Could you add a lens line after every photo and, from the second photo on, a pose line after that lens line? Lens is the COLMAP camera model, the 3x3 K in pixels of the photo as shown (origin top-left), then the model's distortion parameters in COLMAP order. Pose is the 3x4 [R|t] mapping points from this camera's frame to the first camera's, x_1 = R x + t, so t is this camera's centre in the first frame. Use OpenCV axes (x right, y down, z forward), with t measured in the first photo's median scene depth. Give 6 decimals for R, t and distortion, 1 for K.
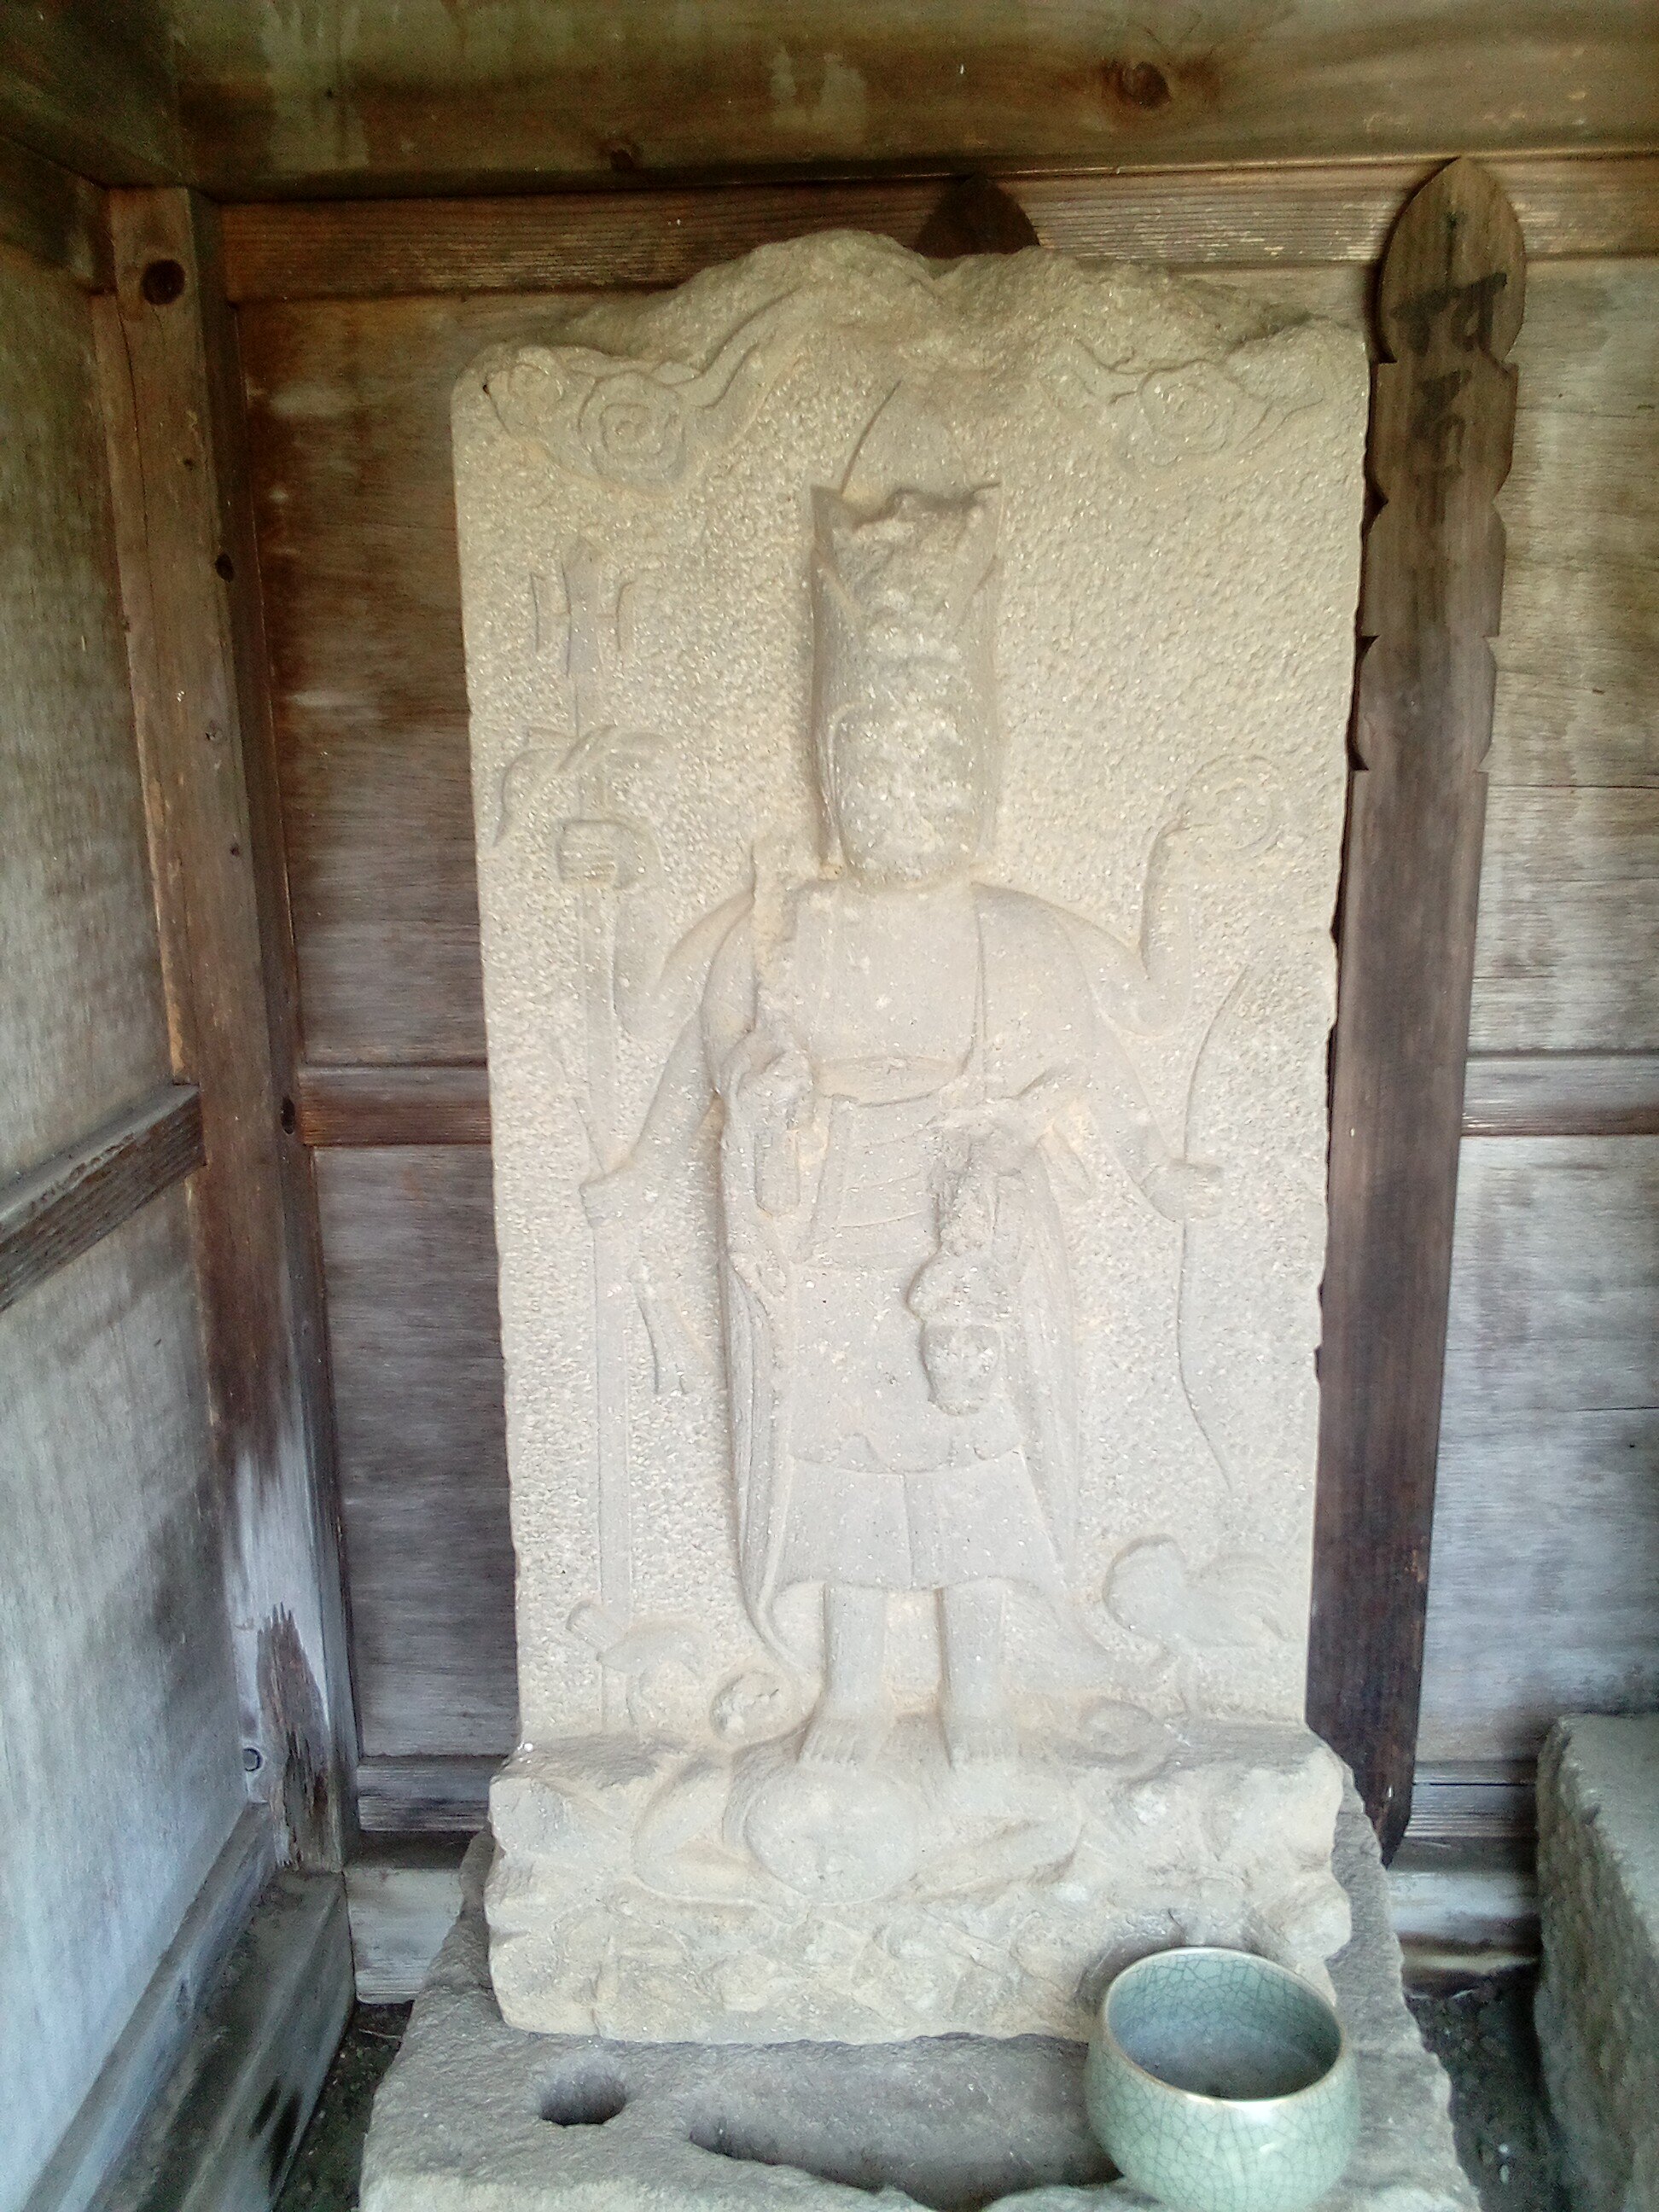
lens RADIAL K [[1884.9, 0, 881.9], [0, 1884.9, 1114.7], [0, 0, 1]] dist [0.018831, -0.003585]
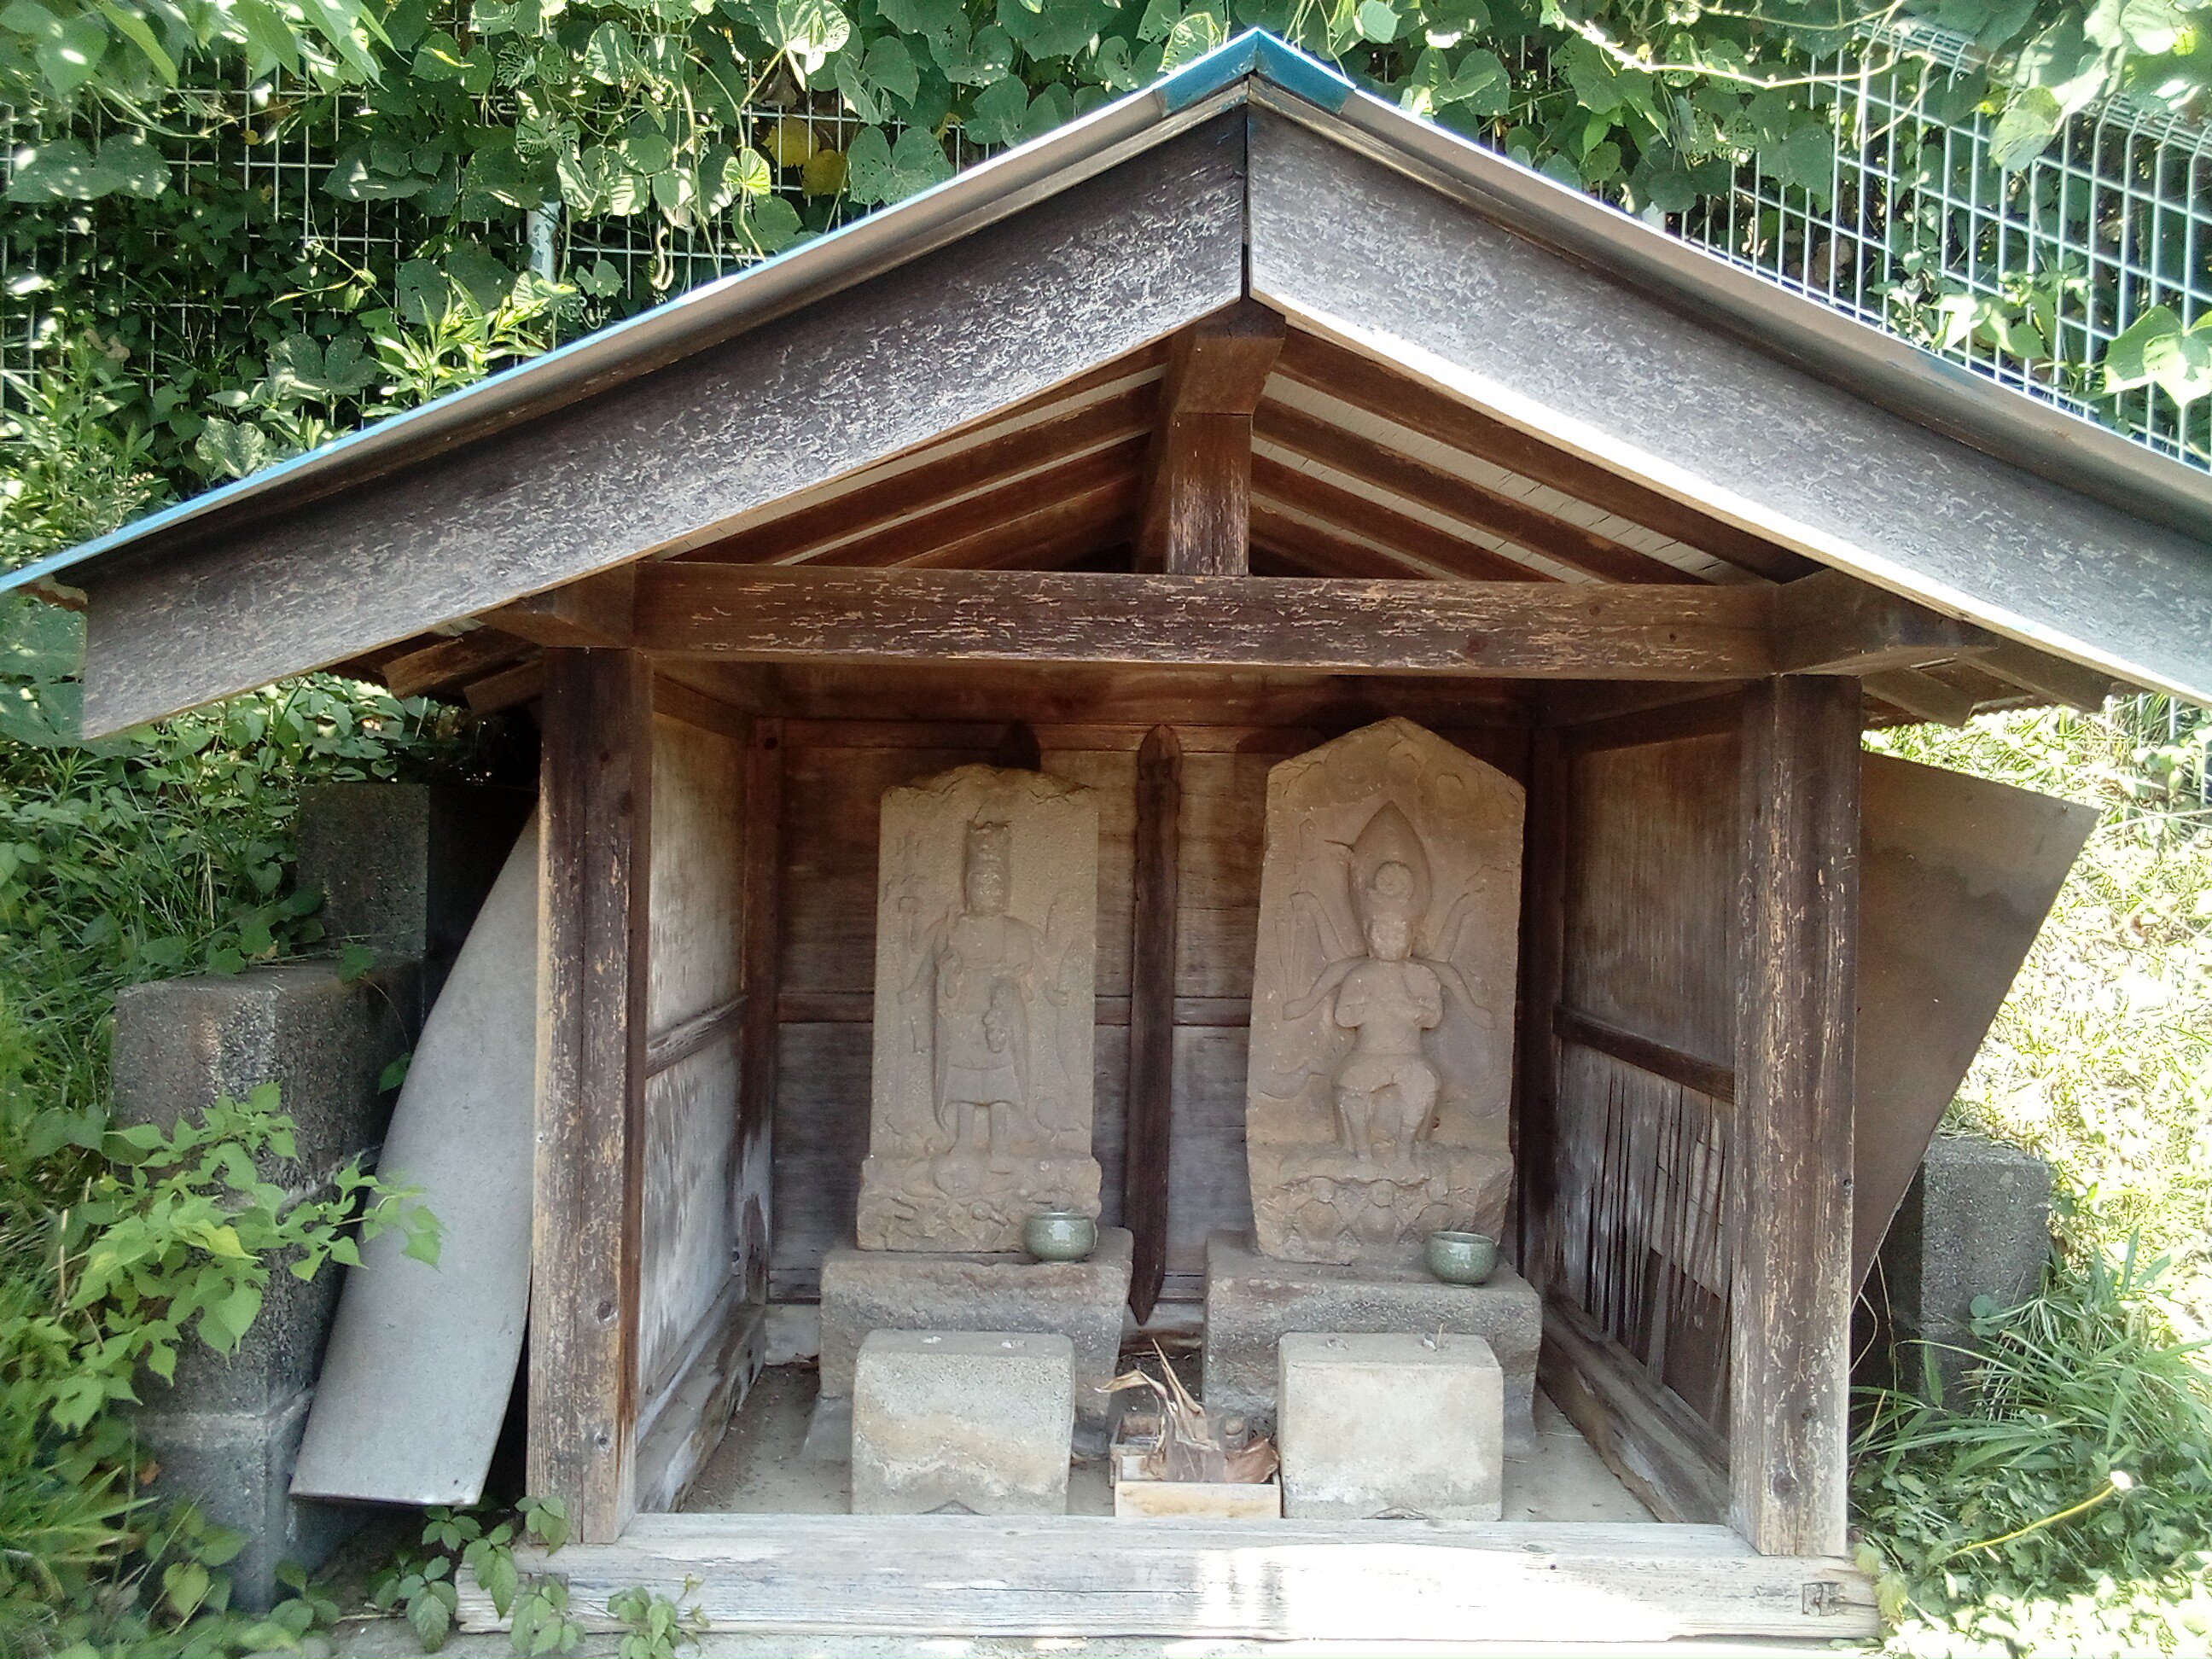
lens RADIAL K [[1884.9, 0, 1106.0], [0, 1884.9, 829.5], [0, 0, 1]] dist [0.018831, -0.003585]
pose [[0.998549, 0.033617, 0.042064, 0.067061], [-0.021600, 0.965642, -0.258976, 0.535966], [-0.049324, 0.257692, 0.964967, -2.135793]]
